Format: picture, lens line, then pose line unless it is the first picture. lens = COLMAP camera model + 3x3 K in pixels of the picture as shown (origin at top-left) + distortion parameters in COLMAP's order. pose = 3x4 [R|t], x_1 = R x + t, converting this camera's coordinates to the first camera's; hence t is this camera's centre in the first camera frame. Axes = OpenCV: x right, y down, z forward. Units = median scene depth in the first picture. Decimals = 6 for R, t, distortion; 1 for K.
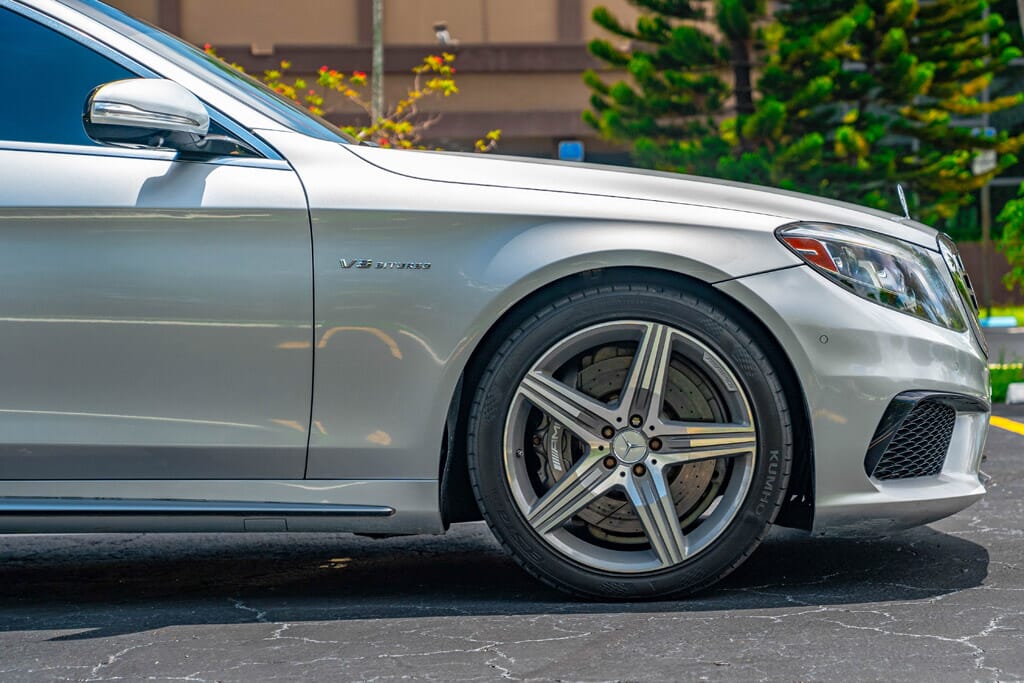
lens RADIAL K [[2212.8, 0, 512.7], [0, 2212.8, 348.2], [0, 0, 1]] dist [0.210709, 0.000000]
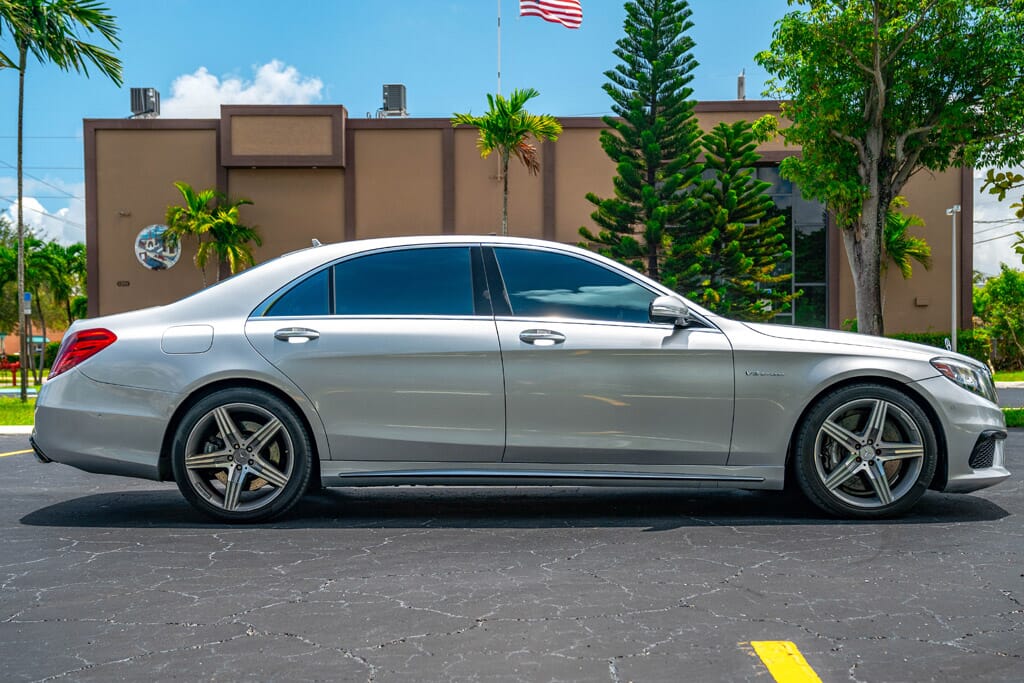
lens RADIAL K [[1132.0, 0, 513.2], [0, 1132.0, 346.1], [0, 0, 1]] dist [0.033045, 0.000000]
pose [[0.999937, 0.009759, -0.005556, -0.314062], [-0.009996, 0.998963, -0.044428, -0.011078], [0.005116, 0.044481, 0.998997, -0.199705]]
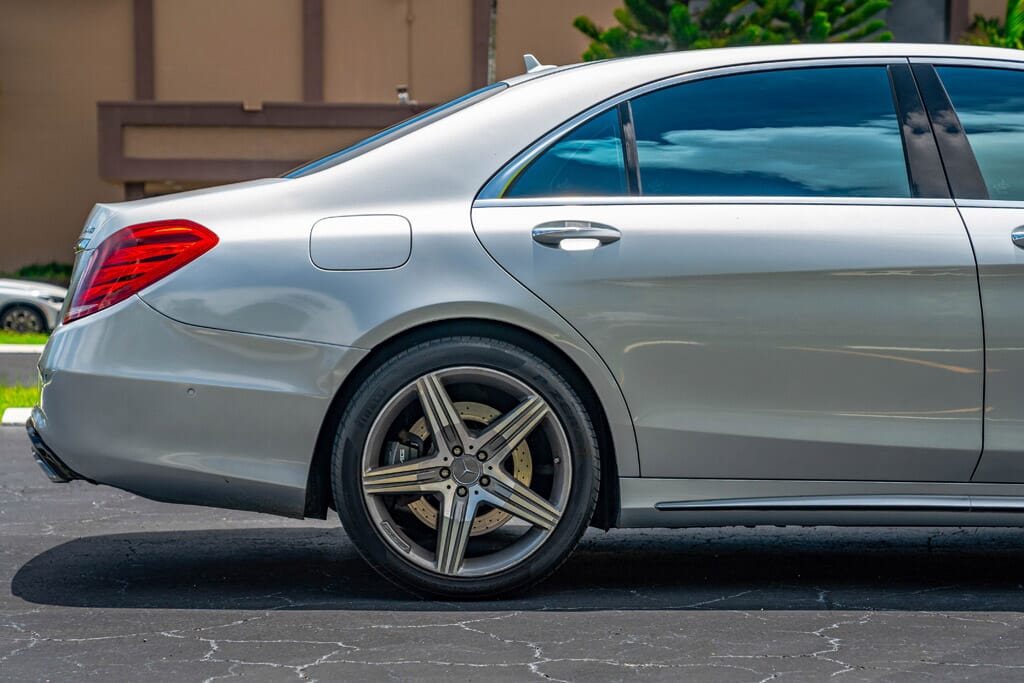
lens RADIAL K [[1851.5, 0, 509.8], [0, 1851.5, 338.7], [0, 0, 1]] dist [0.127850, 0.000000]
pose [[0.999379, 0.012432, 0.032964, -0.617473], [-0.012158, 0.999890, -0.008482, -0.008154], [-0.033066, 0.008076, 0.999421, -0.009822]]
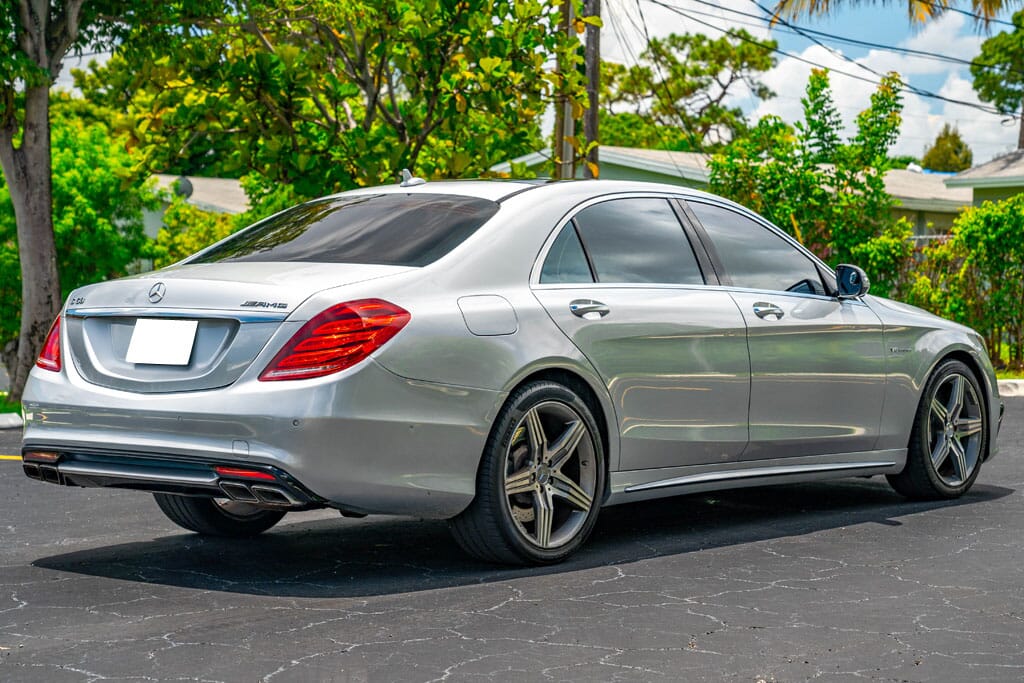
lens RADIAL K [[1947.4, 0, 507.7], [0, 1947.4, 340.3], [0, 0, 1]] dist [0.271991, 0.000000]
pose [[0.644764, -0.002263, 0.764378, -1.785185], [0.028794, 0.999358, -0.021330, -0.017405], [-0.763839, 0.035762, 0.644416, 0.039570]]
